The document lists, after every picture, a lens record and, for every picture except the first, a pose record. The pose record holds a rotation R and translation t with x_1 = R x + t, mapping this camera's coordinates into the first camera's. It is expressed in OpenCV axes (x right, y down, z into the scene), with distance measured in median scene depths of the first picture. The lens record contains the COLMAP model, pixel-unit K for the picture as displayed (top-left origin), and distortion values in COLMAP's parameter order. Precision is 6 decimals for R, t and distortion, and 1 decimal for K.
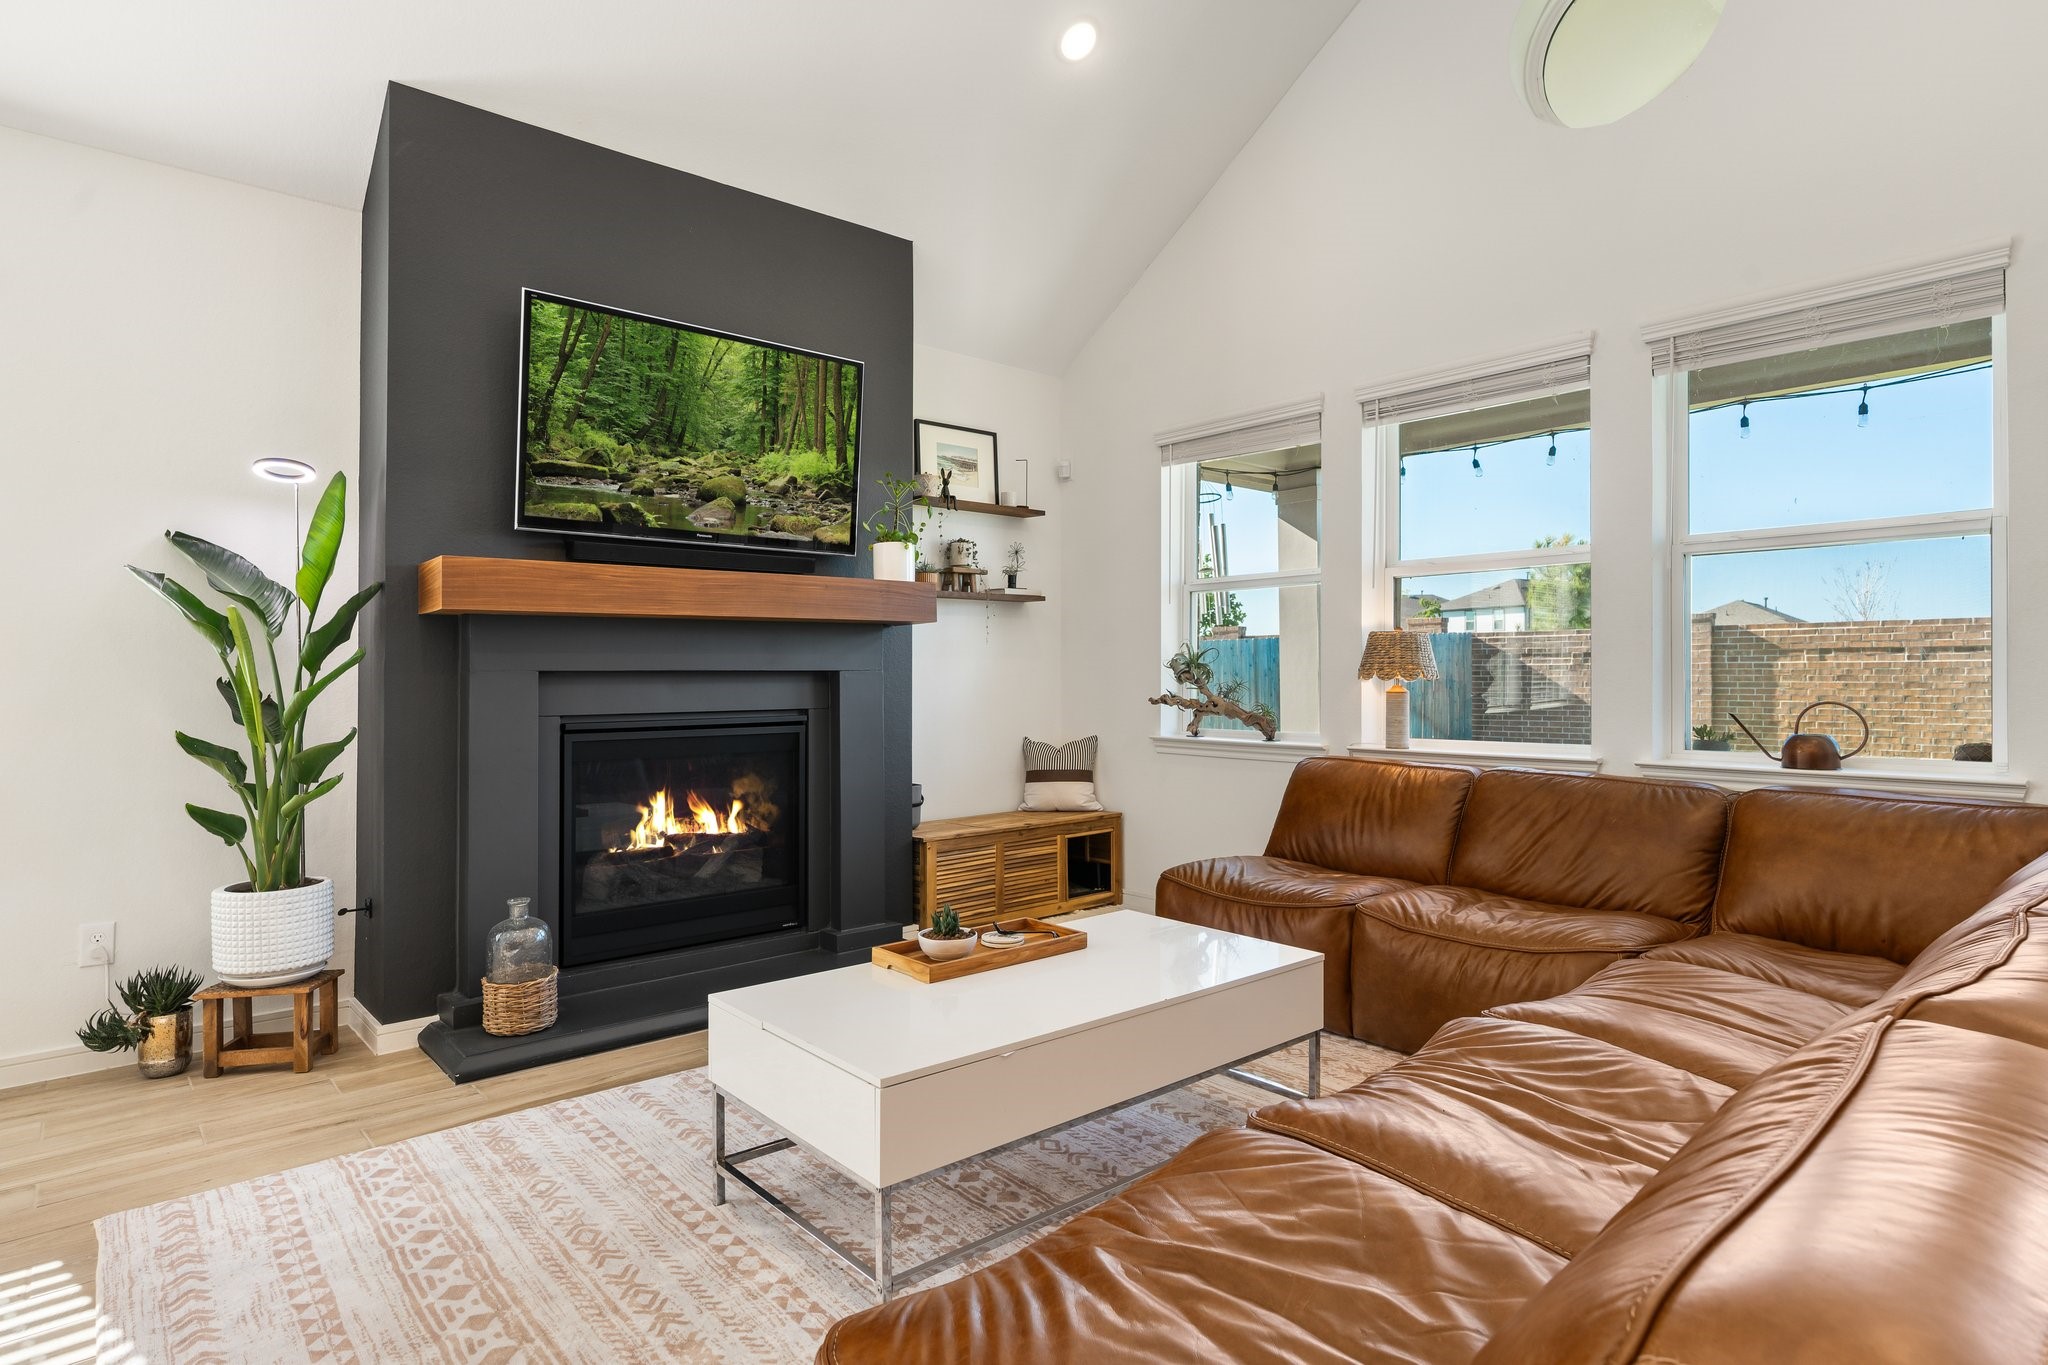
lens RADIAL K [[1090.4, 0, 1003.1], [0, 1090.4, 675.9], [0, 0, 1]] dist [-0.002886, 0.001000]
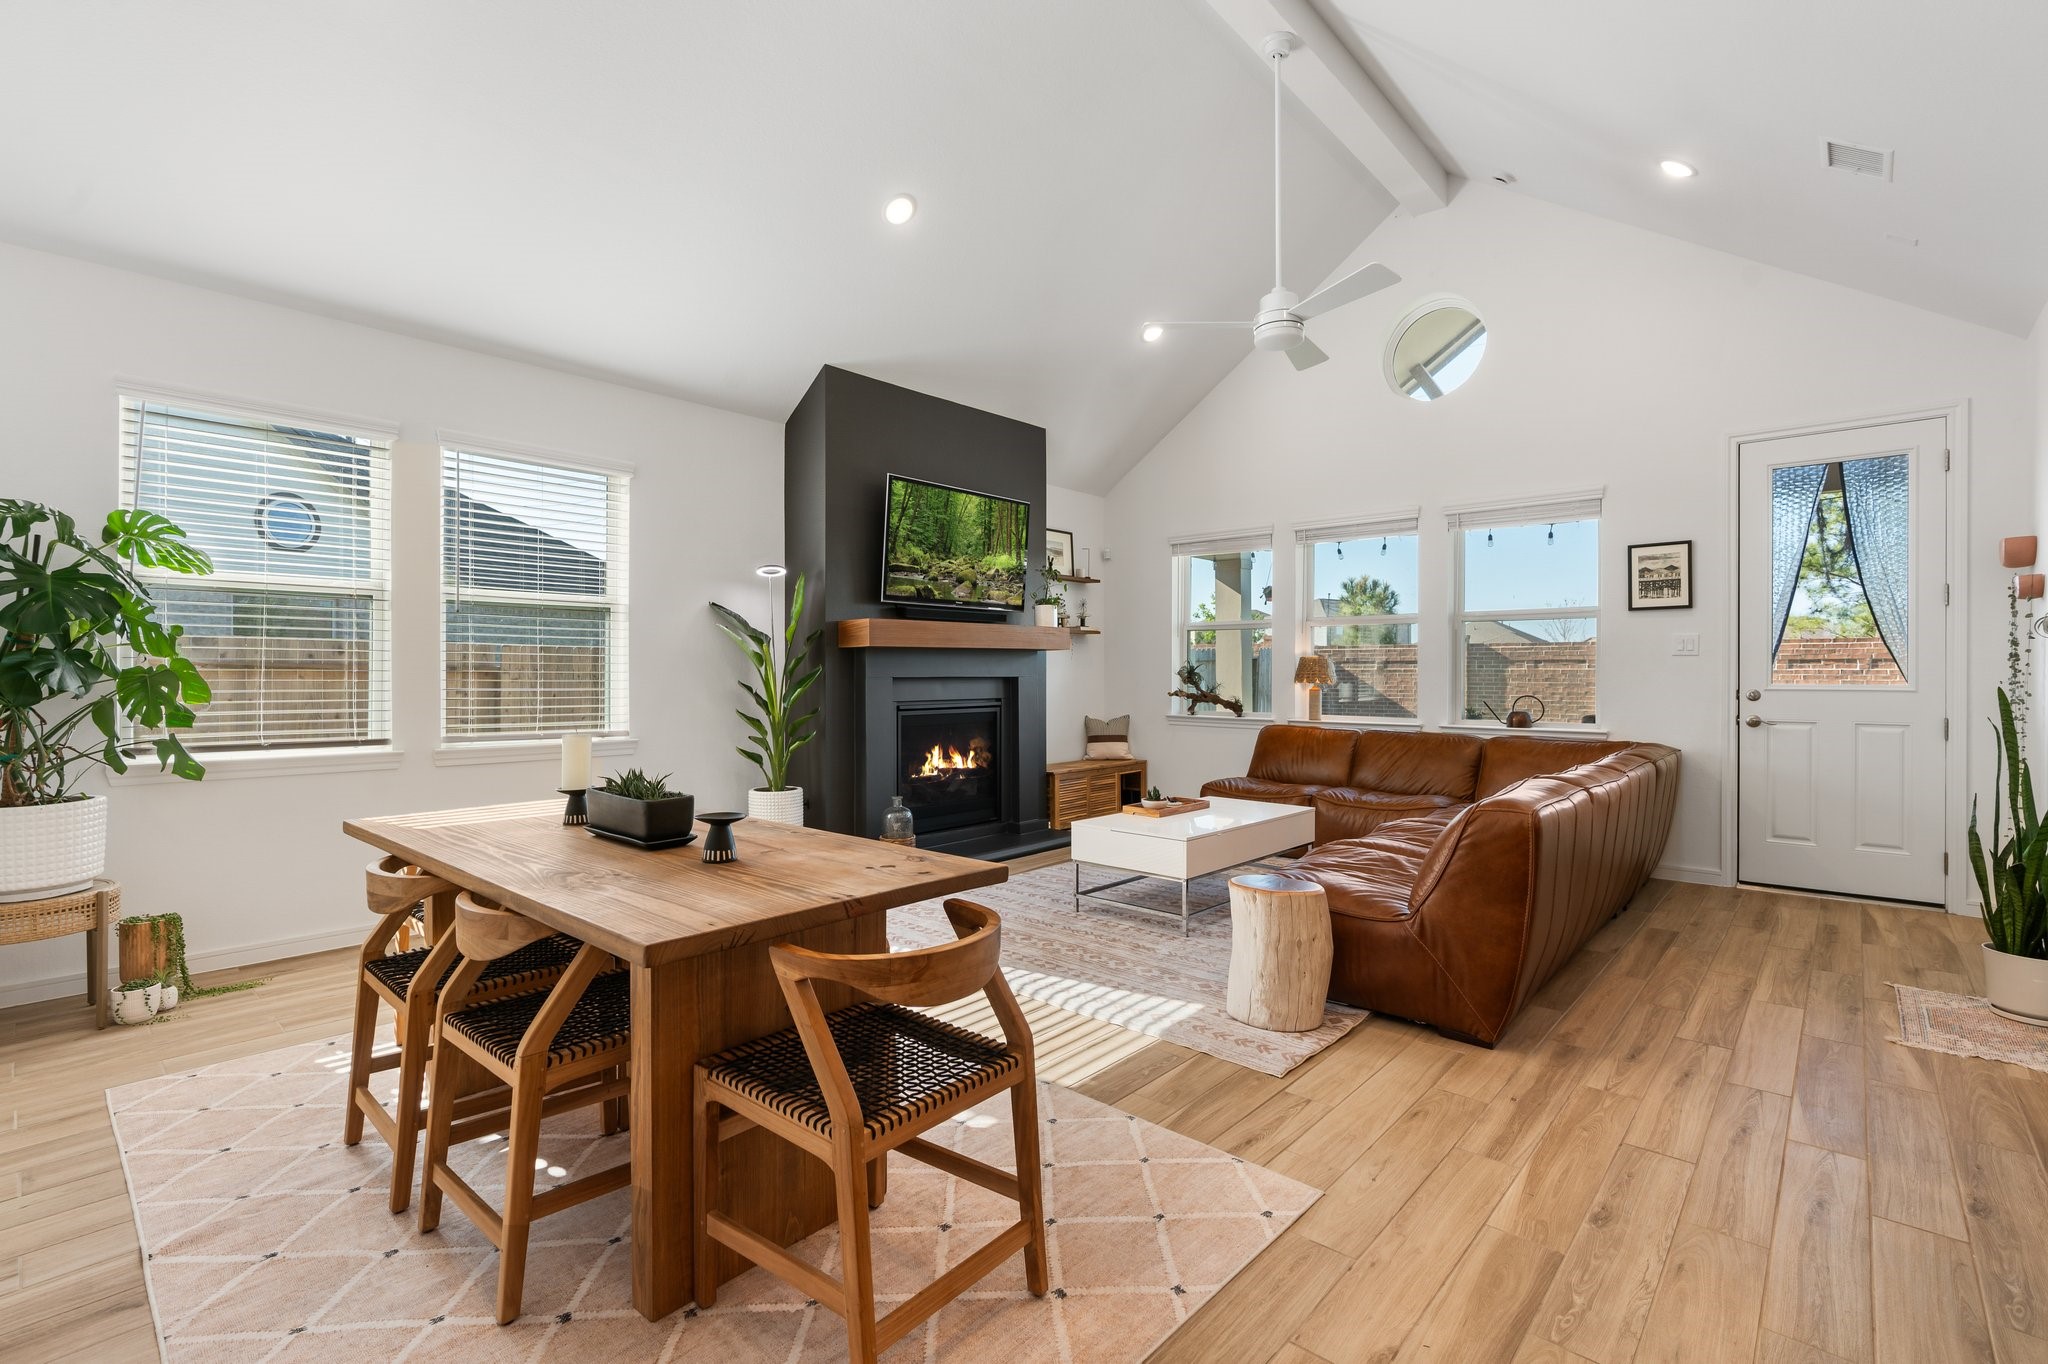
lens RADIAL K [[920.3, 0, 1017.0], [0, 920.3, 674.9], [0, 0, 1]] dist [-0.000777, -0.000057]
pose [[0.992004, 0.005366, 0.126095, -0.336933], [-0.005701, 0.999981, 0.002298, -0.010842], [-0.126081, -0.002999, 0.992015, -0.484627]]
